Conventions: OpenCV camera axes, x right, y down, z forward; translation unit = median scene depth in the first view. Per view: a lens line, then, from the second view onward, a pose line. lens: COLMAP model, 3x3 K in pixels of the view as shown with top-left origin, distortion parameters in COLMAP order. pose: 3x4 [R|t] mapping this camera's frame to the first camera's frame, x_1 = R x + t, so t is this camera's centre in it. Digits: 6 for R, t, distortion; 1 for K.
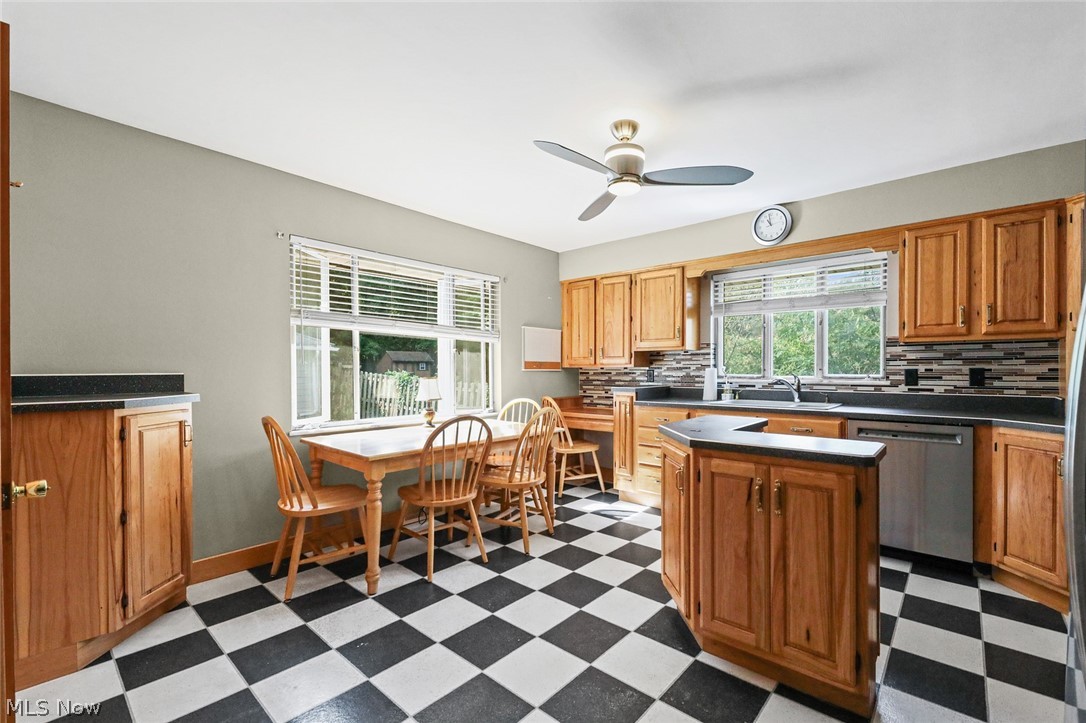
lens RADIAL K [[467.8, 0, 539.5], [0, 467.8, 370.7], [0, 0, 1]] dist [-0.001731, -0.001301]
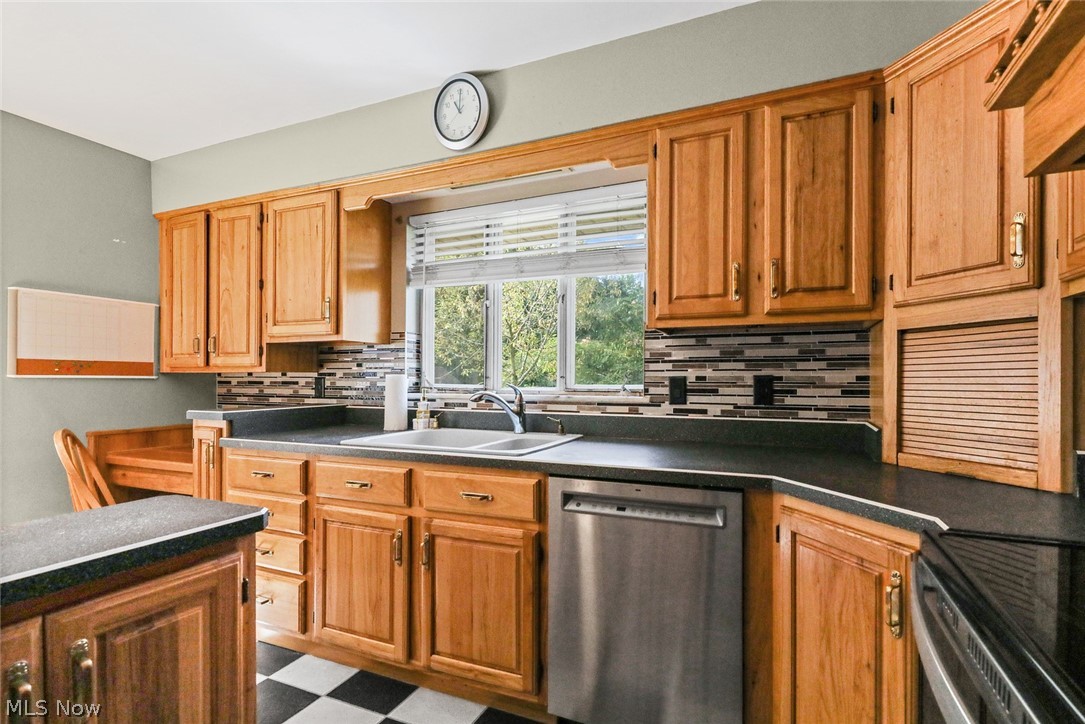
lens RADIAL K [[469.2, 0, 578.6], [0, 469.2, 377.3], [0, 0, 1]] dist [0.002209, 0.000083]
pose [[0.950249, 0.004334, 0.311460, 0.498039], [-0.002527, 0.999978, -0.006205, 0.001367], [-0.311480, 0.005109, 0.950239, 0.474593]]
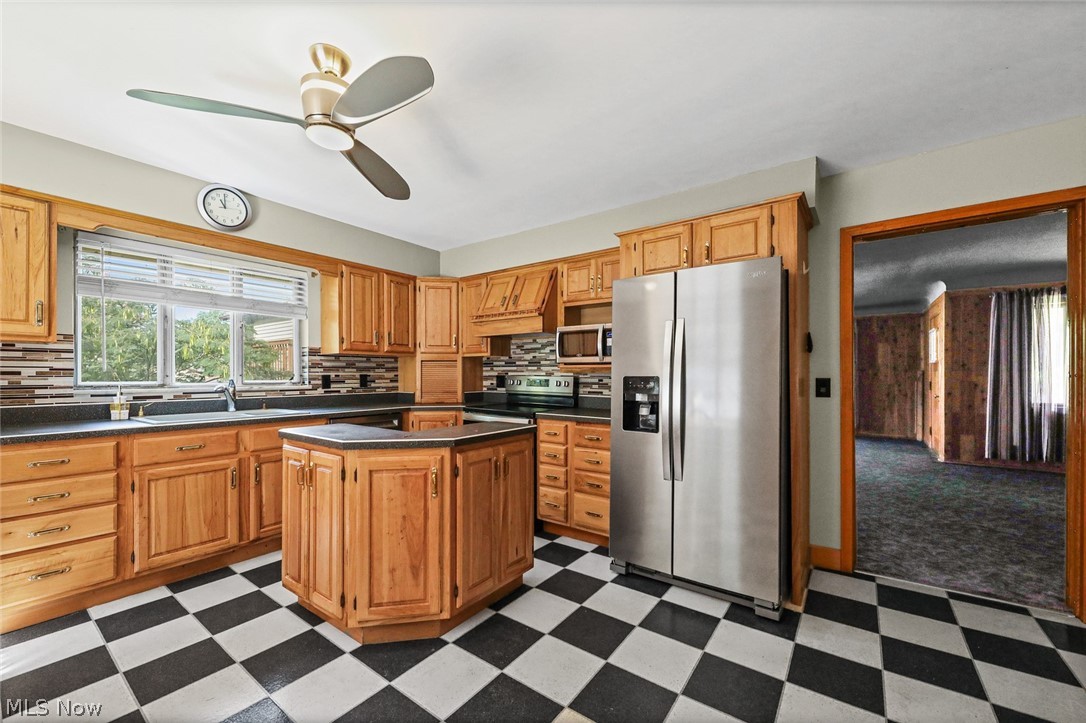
lens RADIAL K [[409.0, 0, 590.4], [0, 409.0, 376.6], [0, 0, 1]] dist [-0.000010, -0.000067]
pose [[-0.159367, -0.004232, 0.987210, -0.390291], [0.003527, 0.999982, 0.004856, -0.002363], [-0.987213, 0.004256, -0.159349, 0.497418]]
